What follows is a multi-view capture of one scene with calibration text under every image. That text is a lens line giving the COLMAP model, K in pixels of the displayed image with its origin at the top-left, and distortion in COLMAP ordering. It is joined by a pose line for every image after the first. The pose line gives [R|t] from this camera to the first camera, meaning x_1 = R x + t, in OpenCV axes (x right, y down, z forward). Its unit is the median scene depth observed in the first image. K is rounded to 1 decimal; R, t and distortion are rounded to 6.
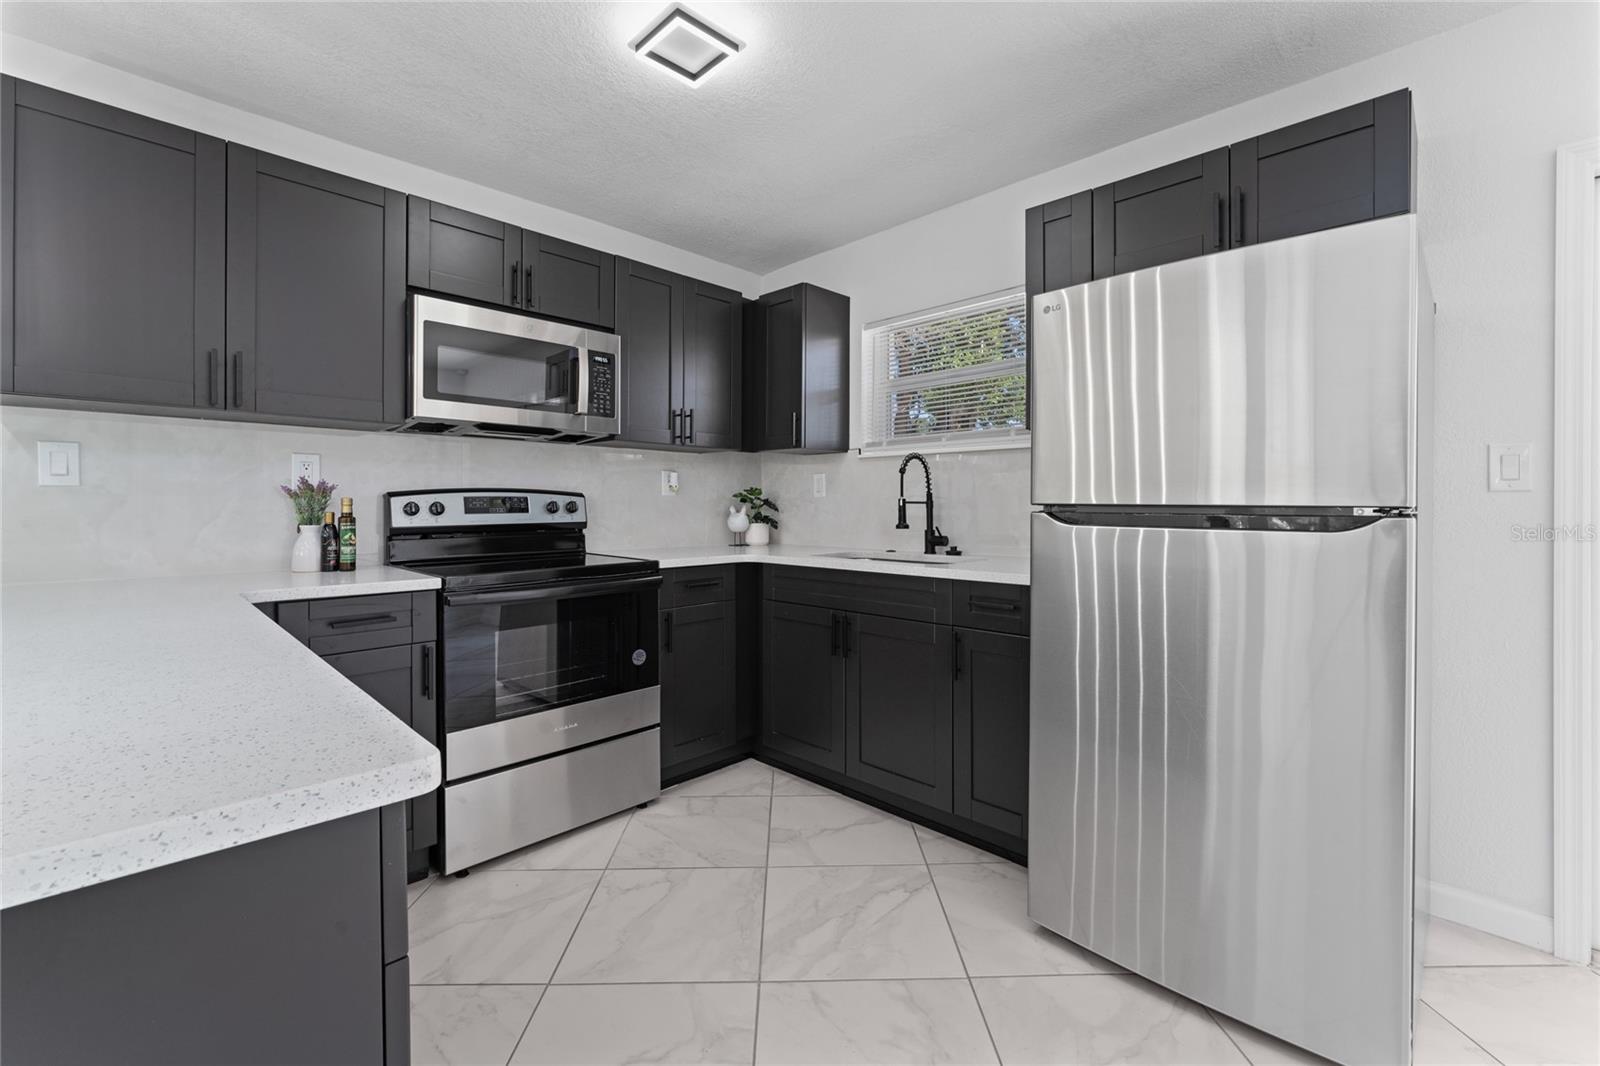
lens RADIAL K [[675.7, 0, 806.9], [0, 675.7, 504.6], [0, 0, 1]] dist [-0.006095, 0.001148]
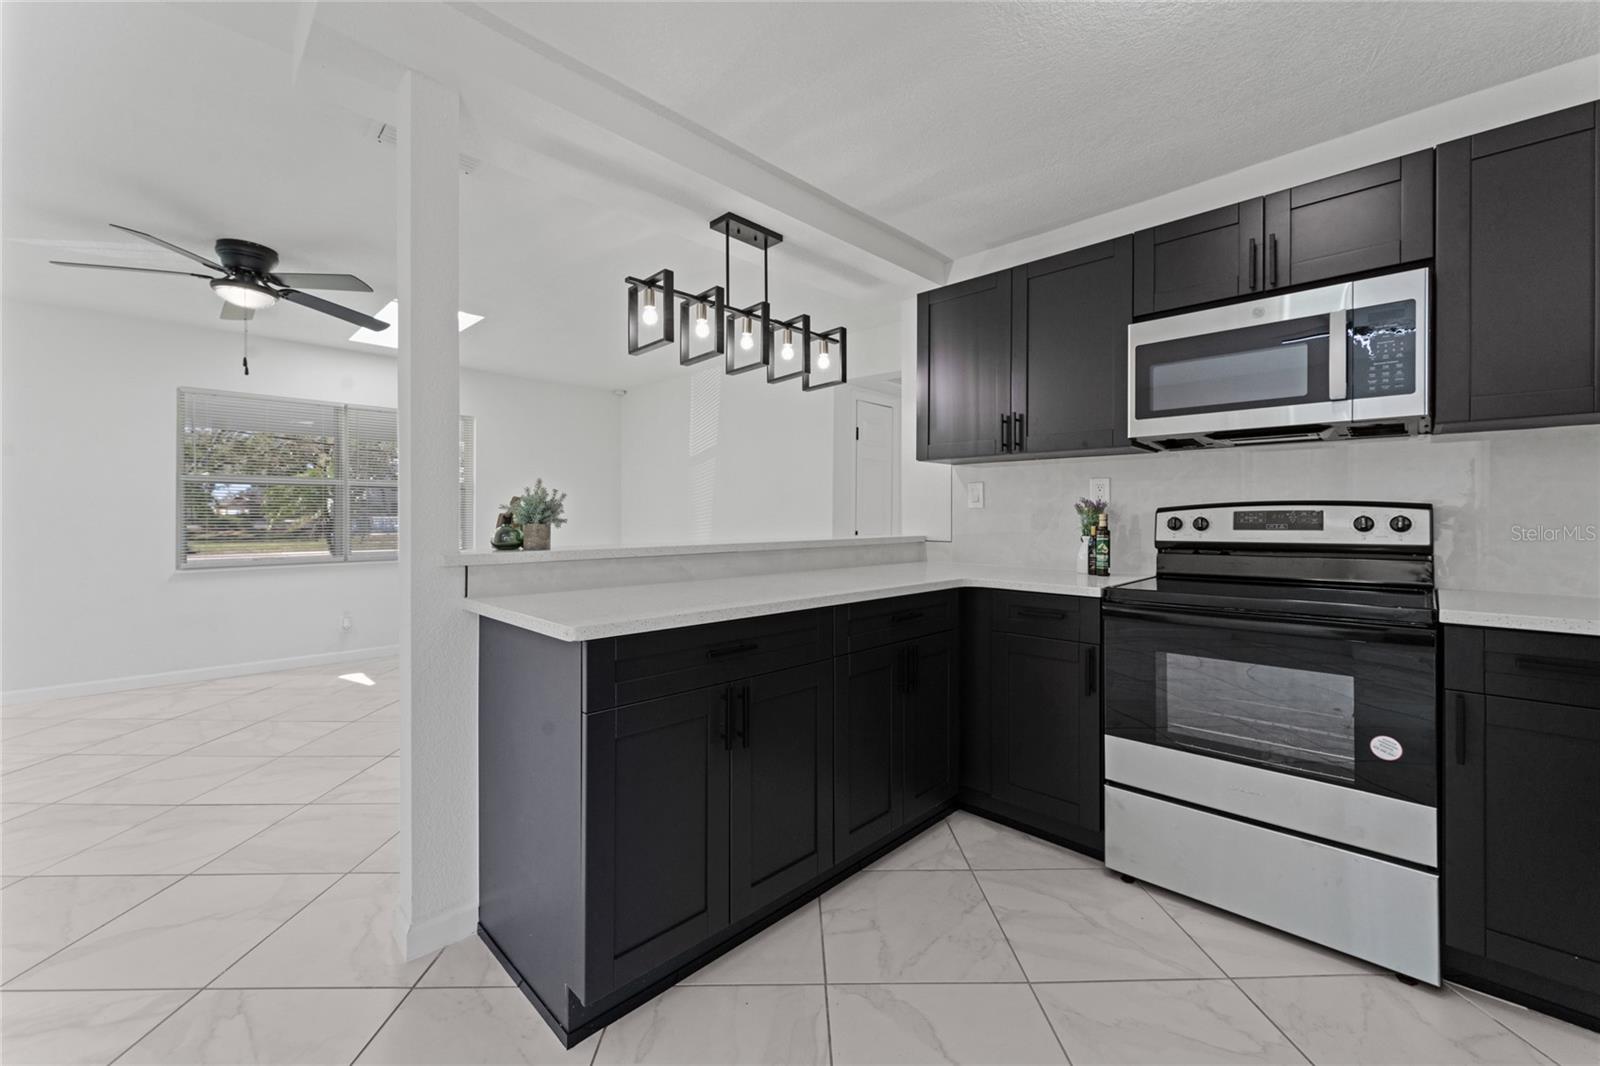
lens RADIAL K [[637.5, 0, 802.0], [0, 637.5, 519.3], [0, 0, 1]] dist [-0.000593, -0.000280]
pose [[-0.000271, 0.002558, -0.999997, 0.403724], [-0.001912, 0.999995, 0.002558, -0.002008], [0.999998, 0.001913, -0.000267, 0.440763]]
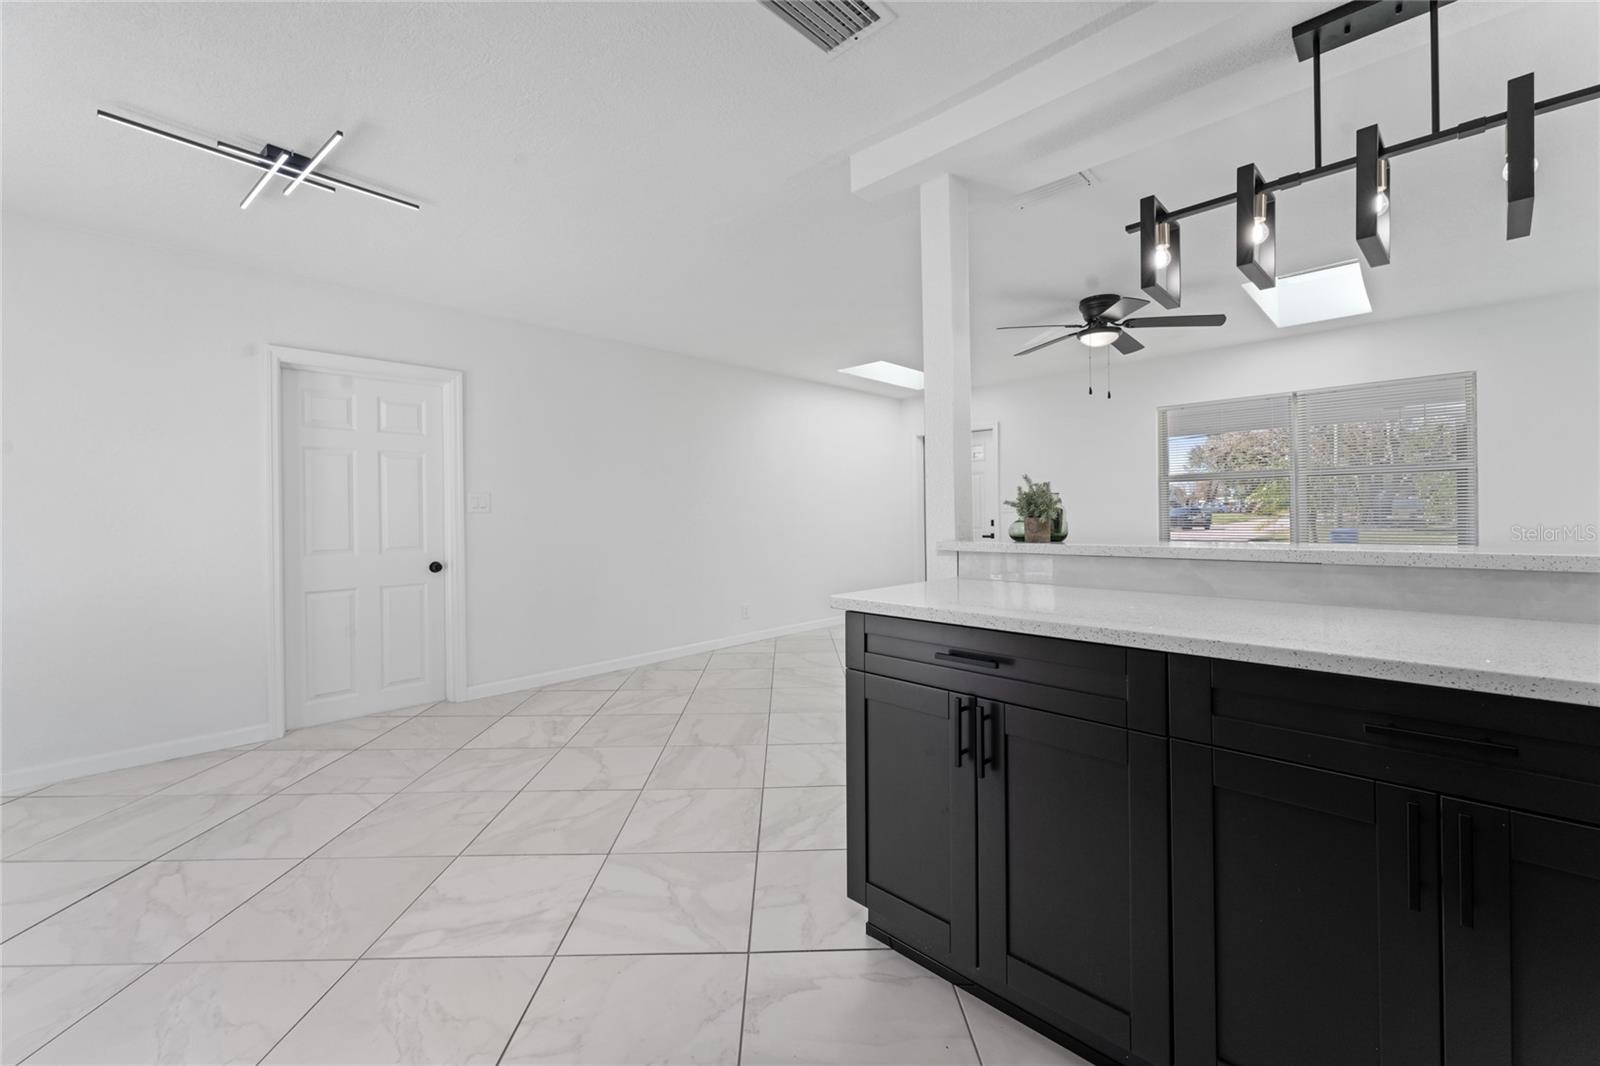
lens RADIAL K [[637.5, 0, 801.1], [0, 637.5, 517.9], [0, 0, 1]] dist [-0.000593, -0.000280]
pose [[-0.999893, 0.010793, -0.009843, -0.100645], [0.010721, 0.999916, 0.007351, -0.002753], [0.009921, 0.007245, -0.999925, 0.961738]]
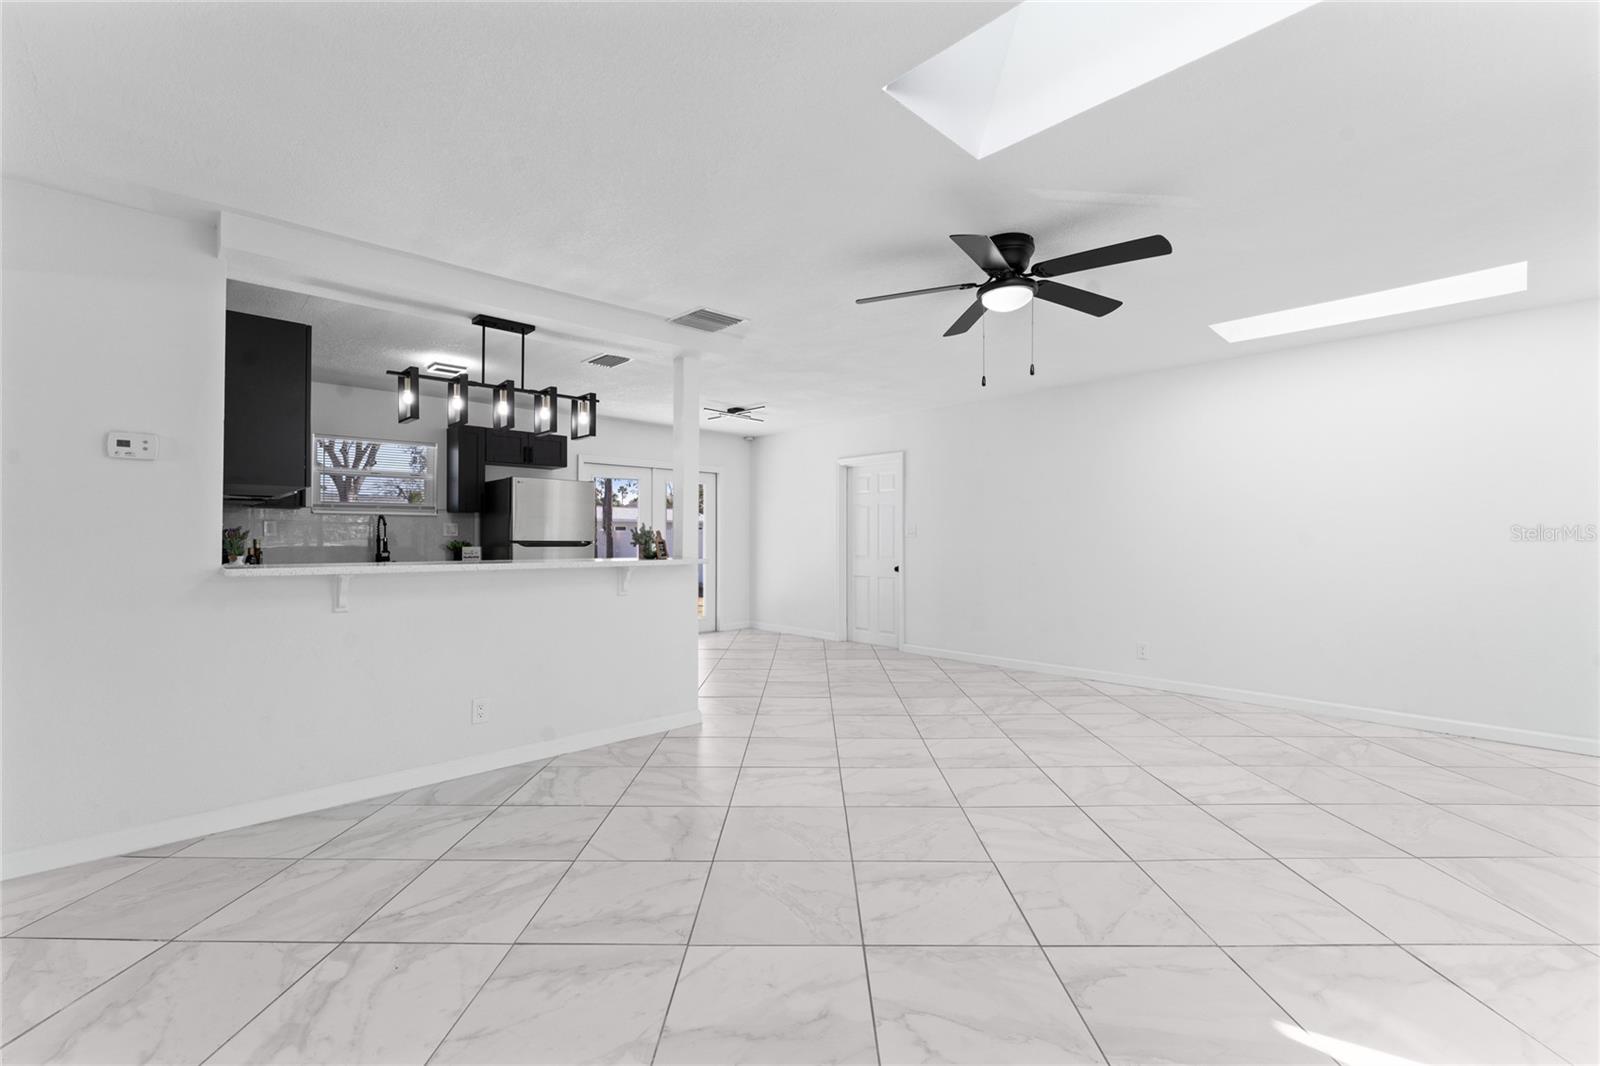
lens RADIAL K [[675.7, 0, 796.5], [0, 675.7, 530.1], [0, 0, 1]] dist [-0.006095, 0.001148]
pose [[0.037384, 0.010743, 0.999243, -2.142654], [0.000877, 0.999941, -0.010783, -0.012326], [-0.999301, 0.001280, 0.037373, -0.358266]]
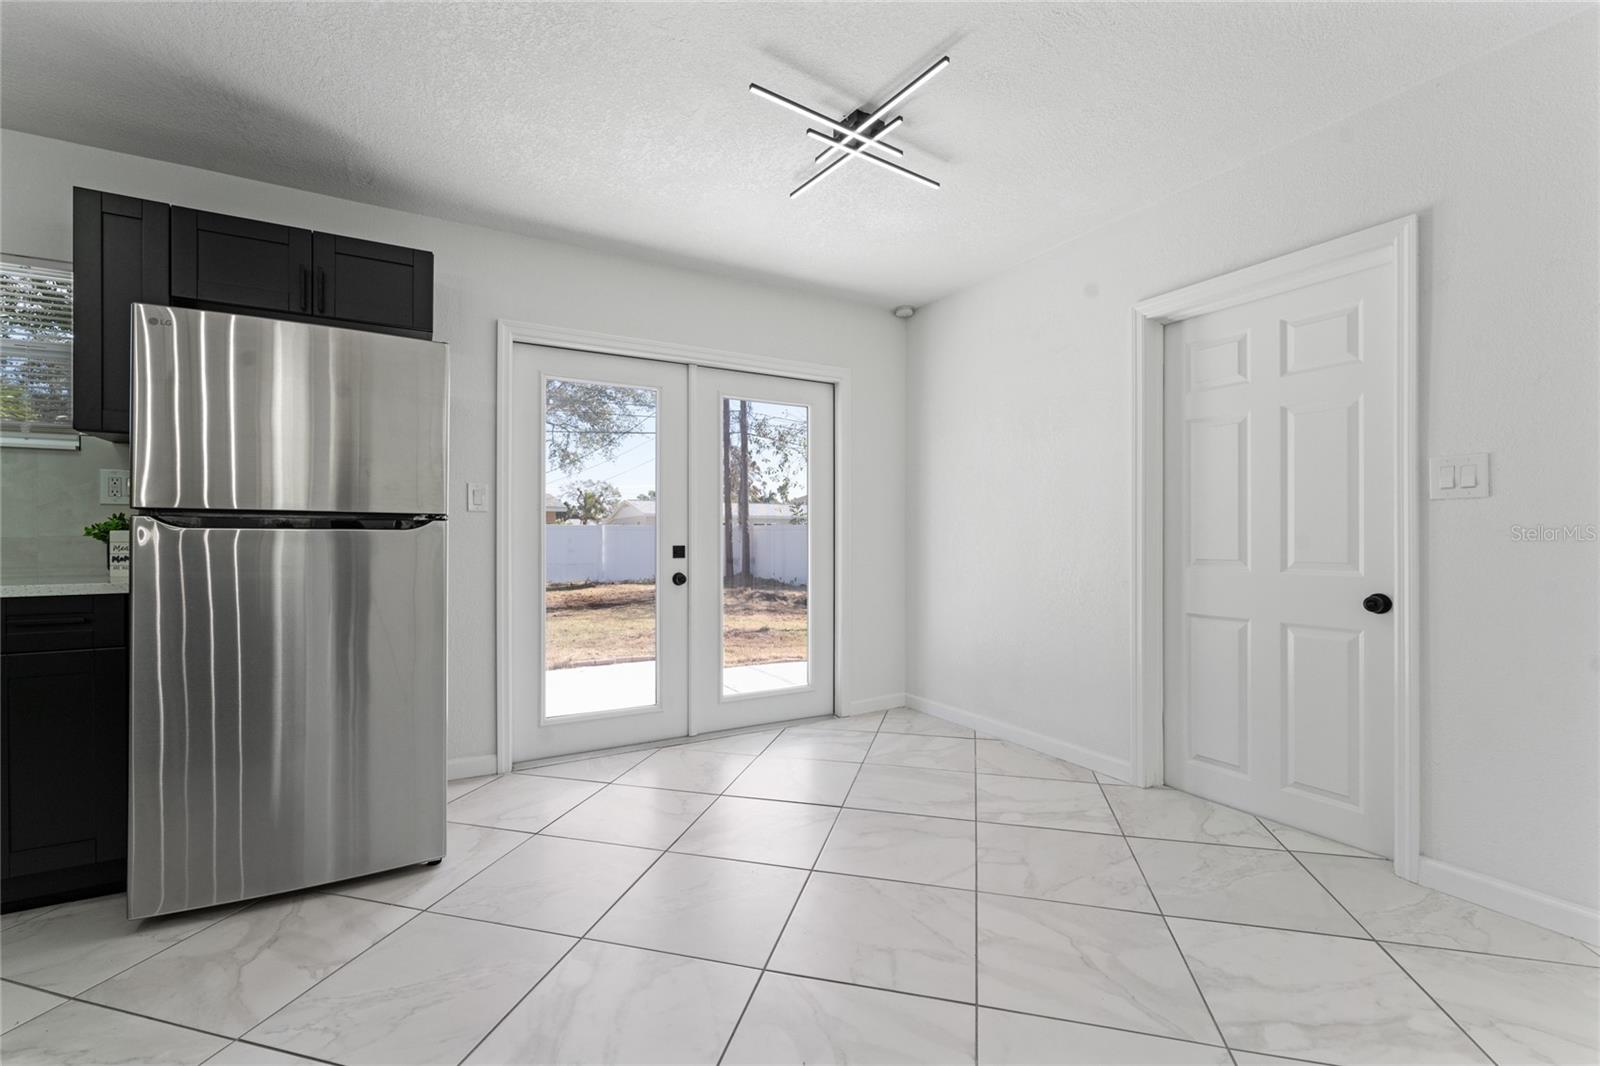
lens RADIAL K [[675.7, 0, 800.5], [0, 675.7, 536.6], [0, 0, 1]] dist [-0.006095, 0.001148]
pose [[0.263174, 0.000646, 0.964748, -0.277936], [0.001243, 0.999999, -0.001009, 0.033885], [-0.964748, 0.001465, 0.263173, -0.170697]]
